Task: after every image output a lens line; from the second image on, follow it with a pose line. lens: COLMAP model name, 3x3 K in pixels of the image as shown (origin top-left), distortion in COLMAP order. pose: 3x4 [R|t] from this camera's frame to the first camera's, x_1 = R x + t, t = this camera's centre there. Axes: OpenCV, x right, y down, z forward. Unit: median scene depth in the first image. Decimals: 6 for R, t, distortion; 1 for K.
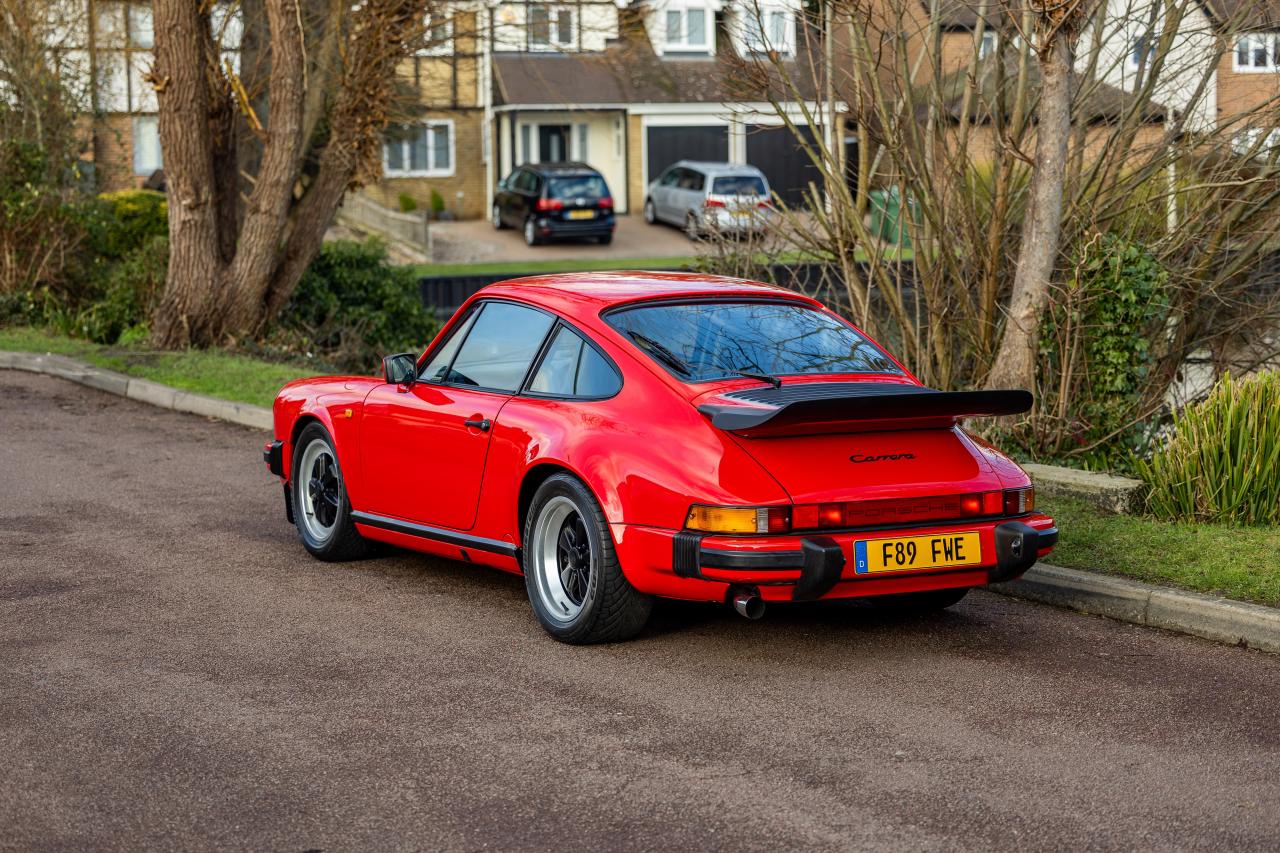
lens RADIAL K [[2641.6, 0, 636.7], [0, 2641.6, 443.4], [0, 0, 1]] dist [0.013866, 0.032107]
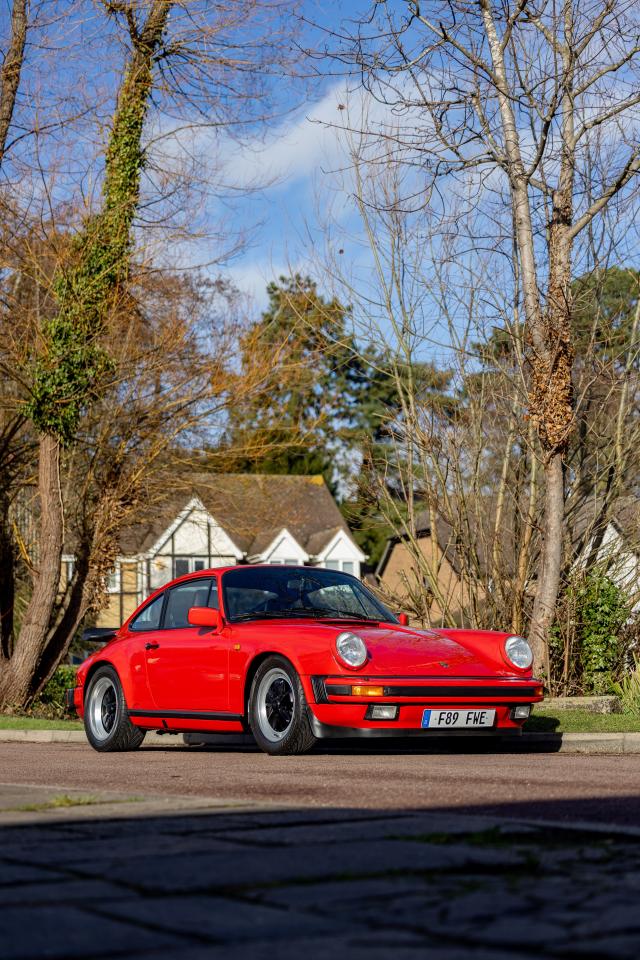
lens RADIAL K [[1981.2, 0, 320.0], [0, 1981.2, 480.0], [0, 0, 1]] dist [0.013866, 0.032107]
pose [[0.998922, -0.000641, 0.046409, -0.046130], [0.011168, 0.973849, -0.226920, 0.142115], [-0.045050, 0.227193, 0.972807, -0.203578]]
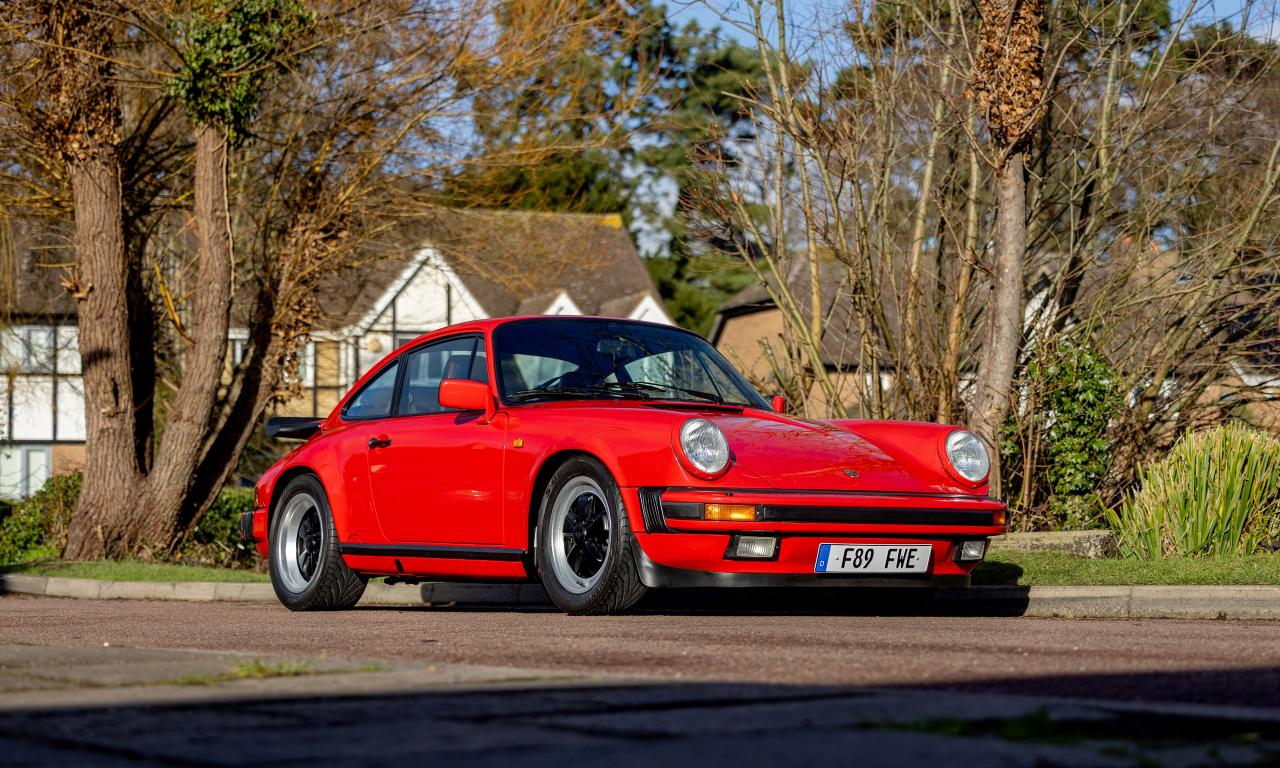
lens RADIAL K [[2930.0, 0, 695.2], [0, 2930.0, 378.3], [0, 0, 1]] dist [0.028748, -0.129814]
pose [[0.996995, 0.008526, 0.077001, -0.056915], [0.005350, 0.983975, -0.178225, 0.141716], [-0.077286, 0.178102, 0.980972, -0.126171]]
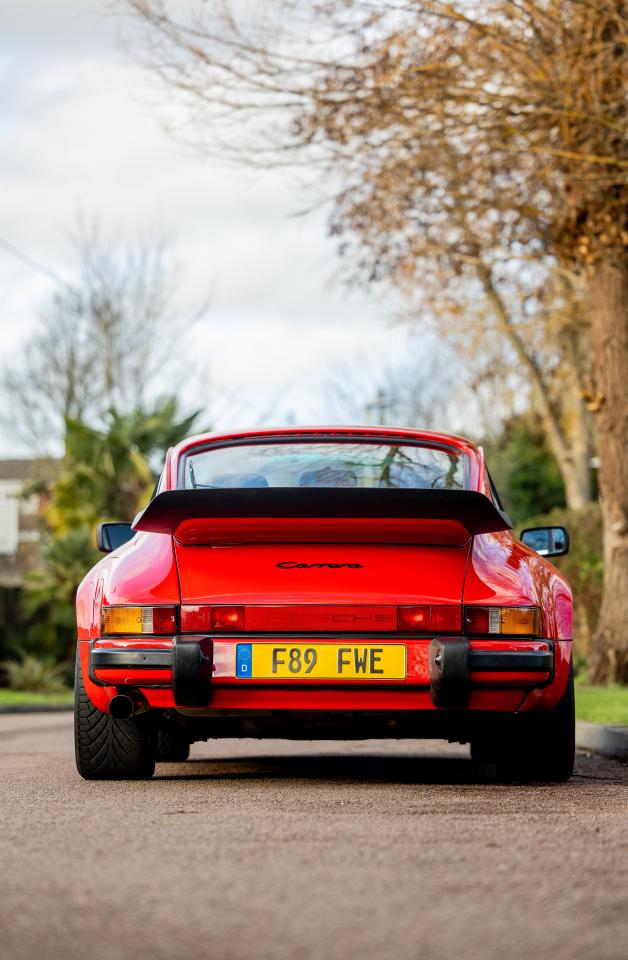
lens RADIAL K [[3078.4, 0, 314.0], [0, 3078.4, 480.0], [0, 0, 1]] dist [0.012033, 0.281005]
pose [[0.852355, -0.036082, -0.521717, 0.464453], [-0.054120, 0.986175, -0.156622, 0.102601], [0.520156, 0.161733, 0.838618, 0.067939]]
